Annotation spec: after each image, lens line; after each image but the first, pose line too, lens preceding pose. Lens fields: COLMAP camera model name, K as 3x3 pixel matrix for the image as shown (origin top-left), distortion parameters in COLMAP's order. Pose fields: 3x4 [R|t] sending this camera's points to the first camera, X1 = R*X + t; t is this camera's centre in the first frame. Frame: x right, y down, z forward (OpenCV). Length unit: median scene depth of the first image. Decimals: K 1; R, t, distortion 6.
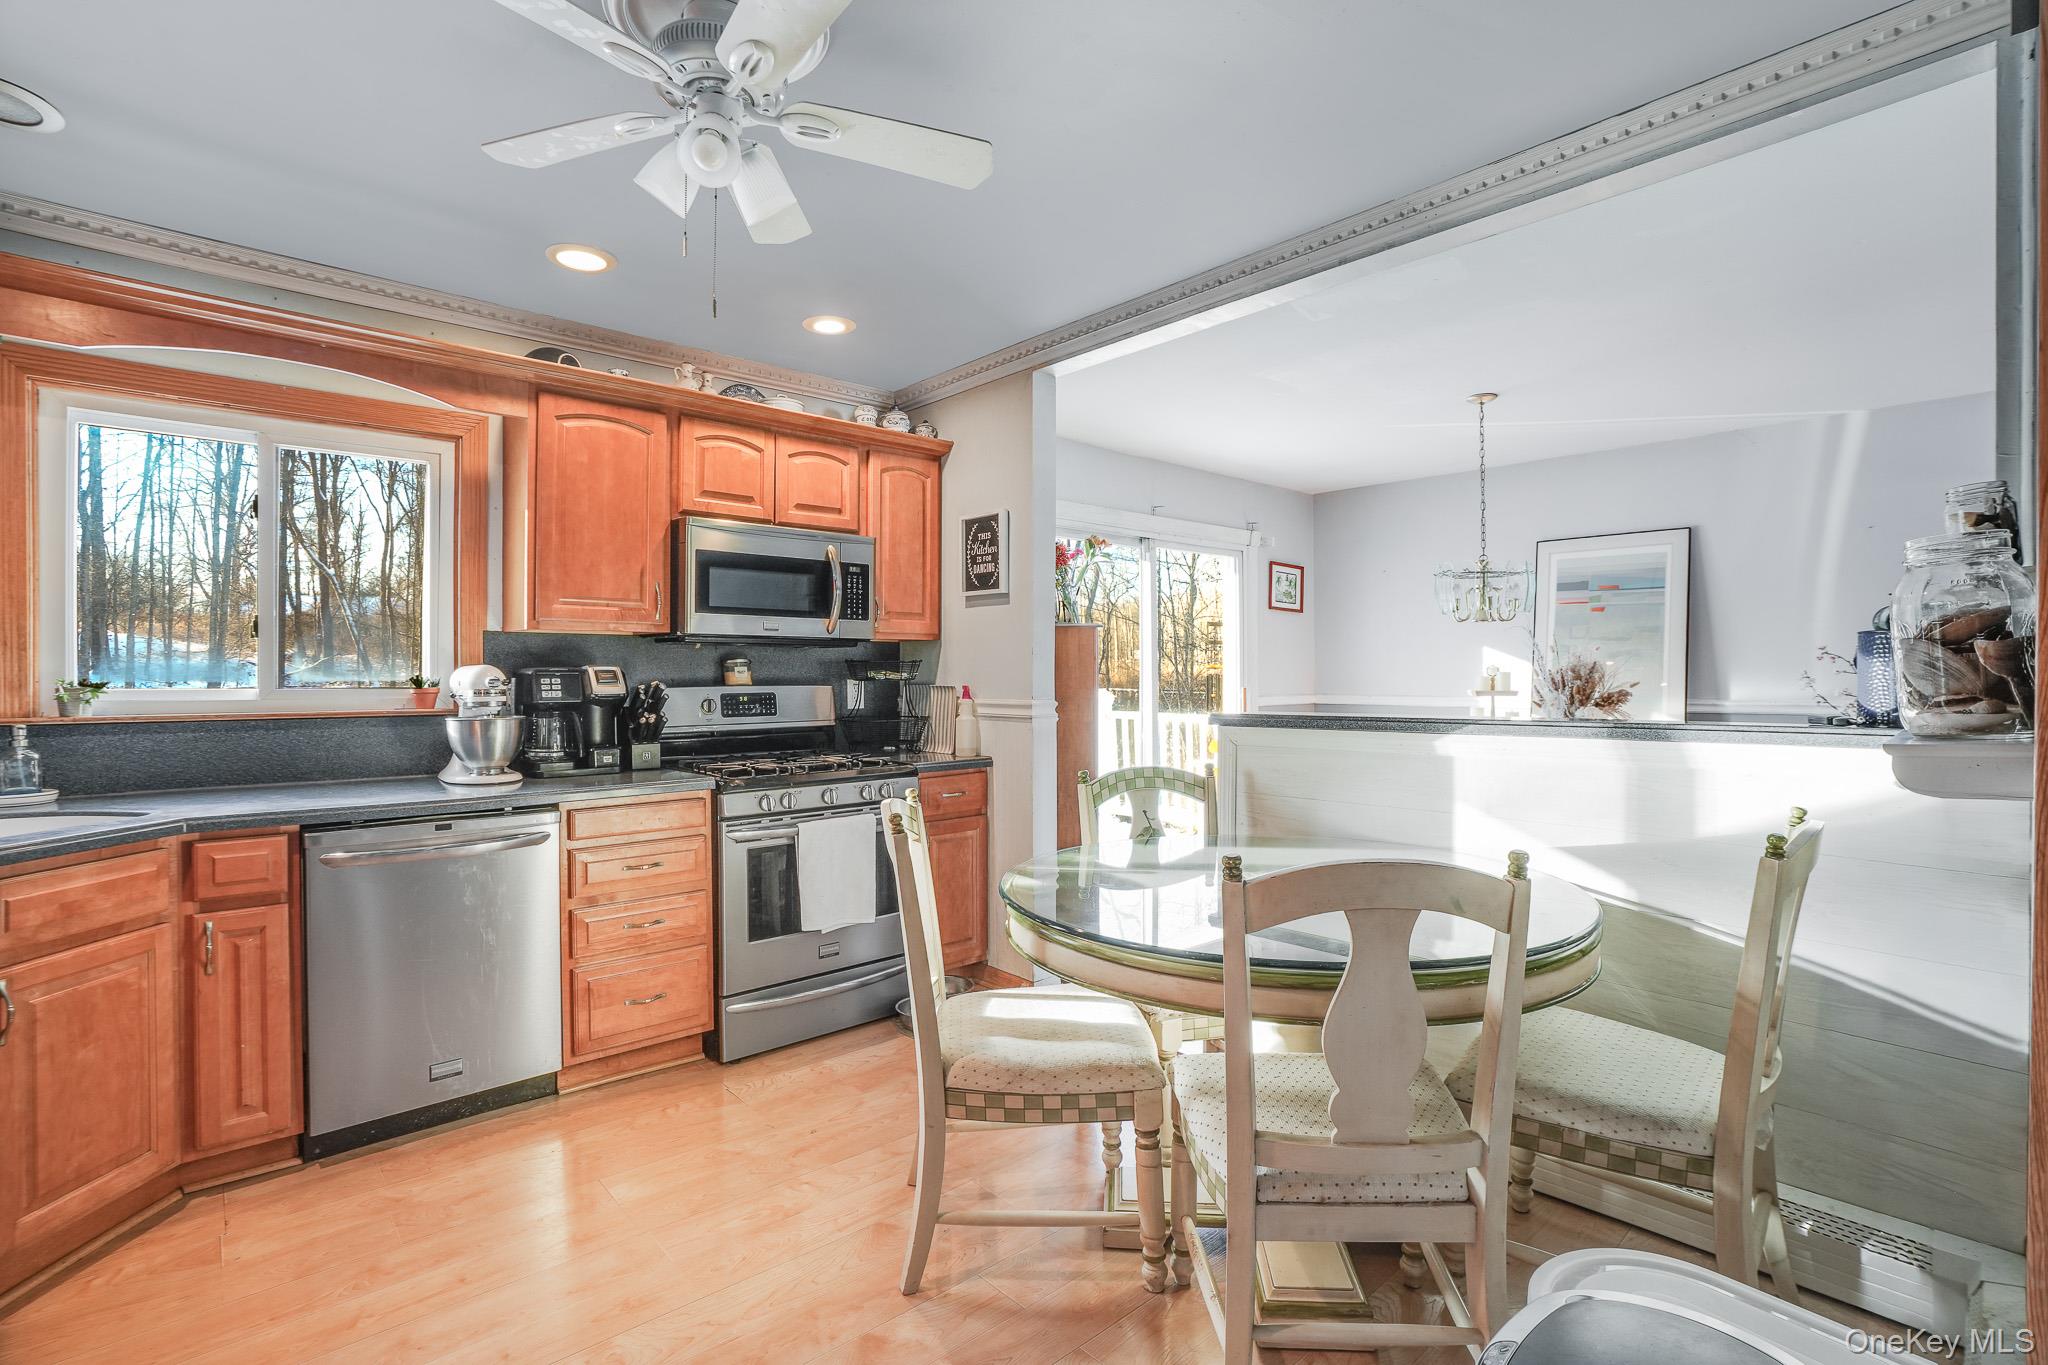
lens RADIAL K [[944.7, 0, 1010.8], [0, 944.7, 673.7], [0, 0, 1]] dist [-0.073187, 0.027047]
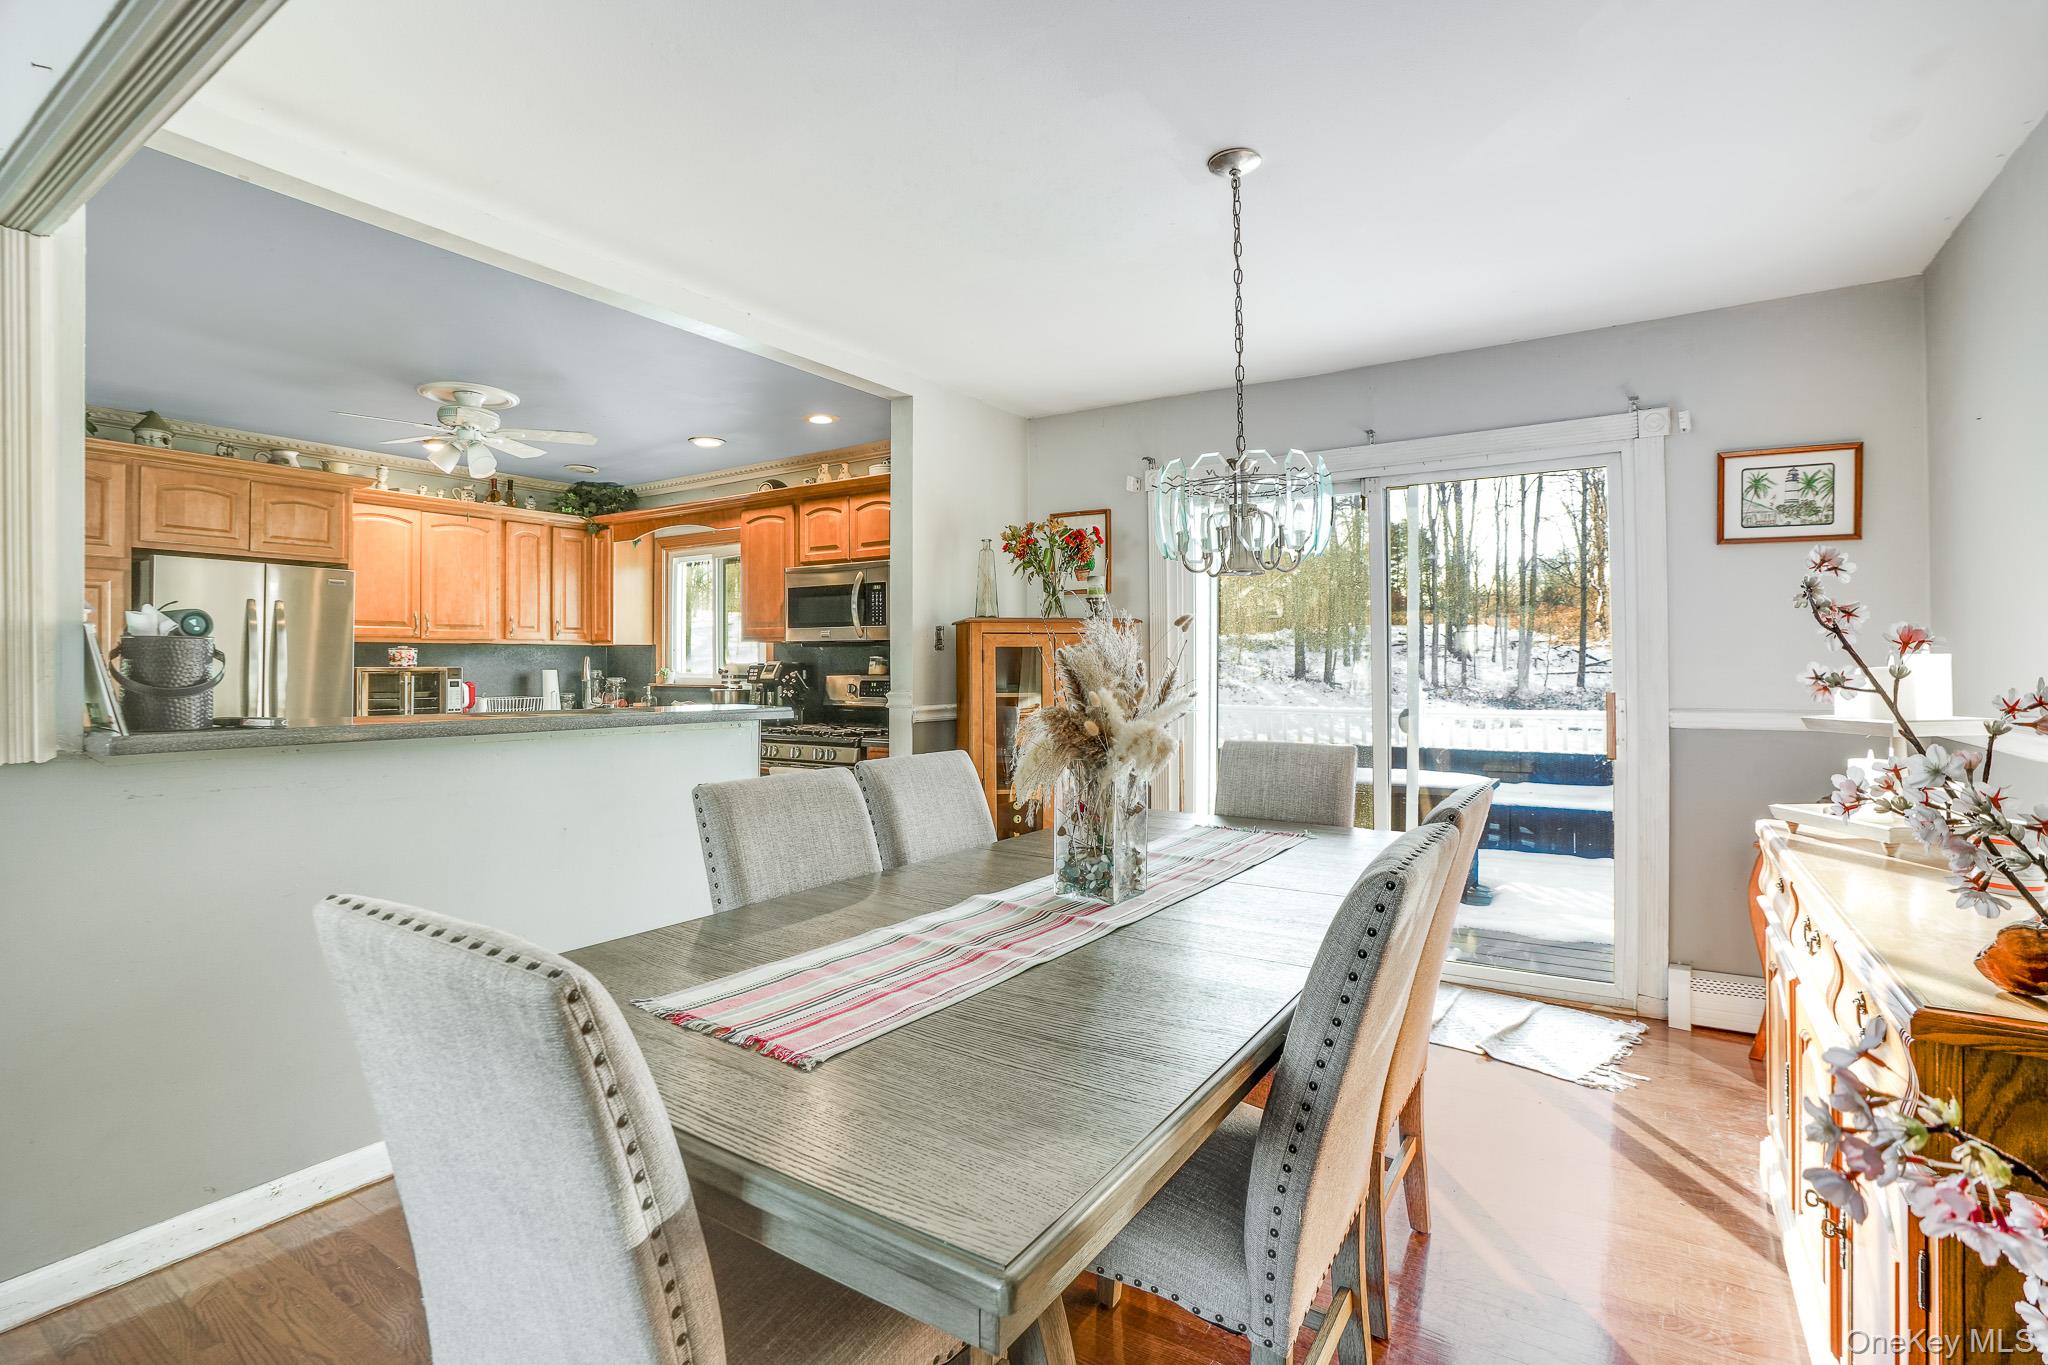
lens RADIAL K [[944.7, 0, 1010.8], [0, 944.7, 673.7], [0, 0, 1]] dist [-0.073187, 0.027047]
pose [[0.263443, 0.010628, -0.964616, 1.189008], [0.001776, 0.999932, 0.011502, -0.005827], [0.964673, -0.004743, 0.263406, 0.866818]]
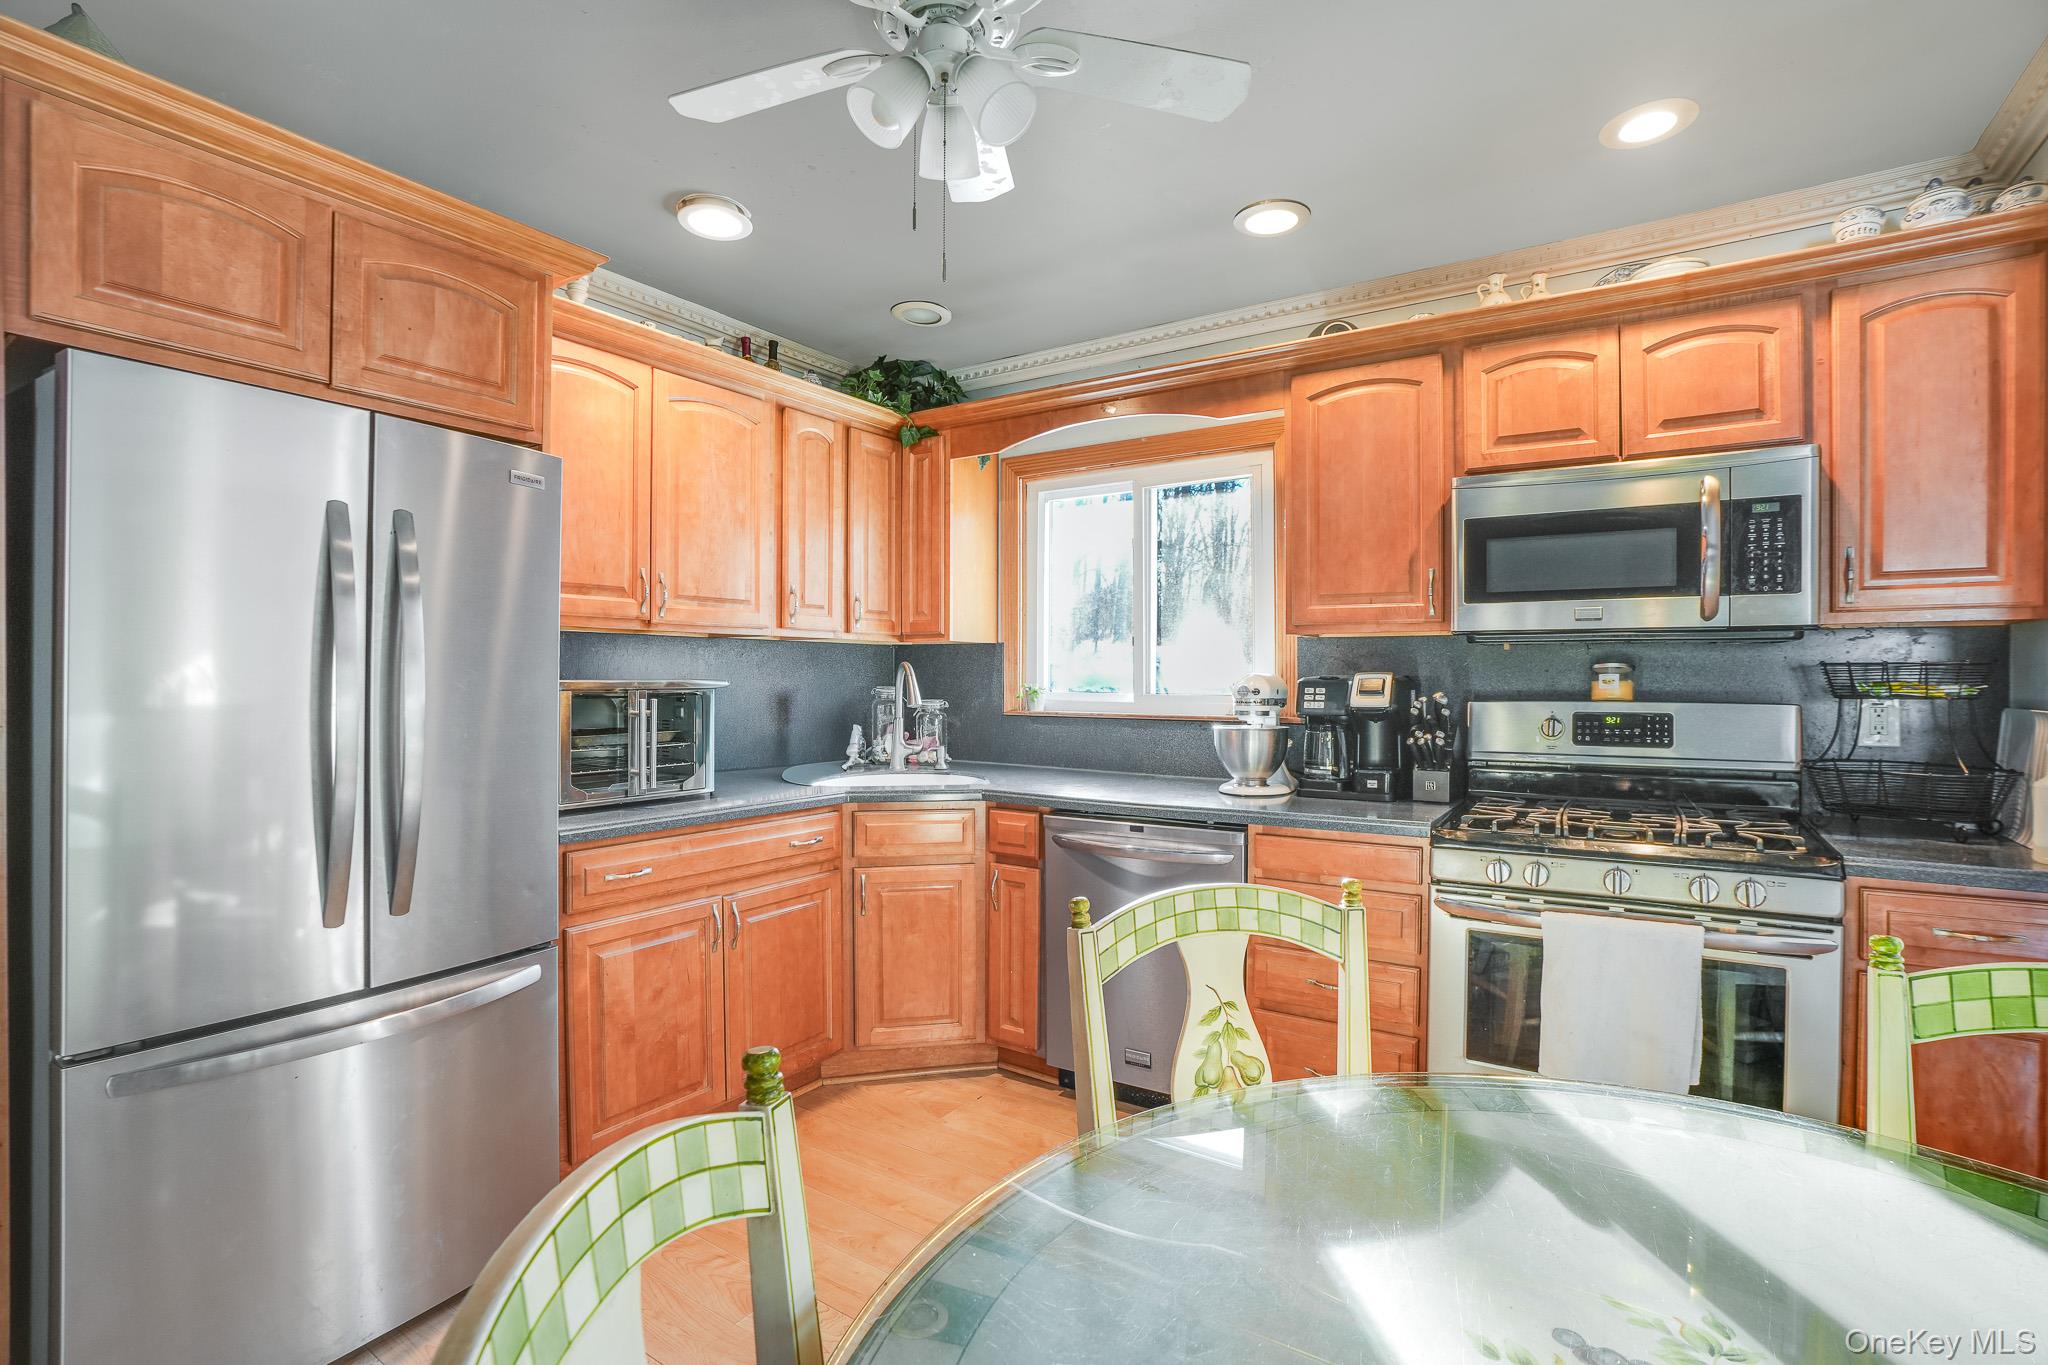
lens RADIAL K [[944.7, 0, 1010.8], [0, 944.7, 673.7], [0, 0, 1]] dist [-0.073187, 0.027047]
pose [[0.246994, 0.000015, -0.969017, 0.274475], [-0.002918, 0.999995, -0.000728, -0.006079], [0.969013, 0.003007, 0.246993, 0.422647]]
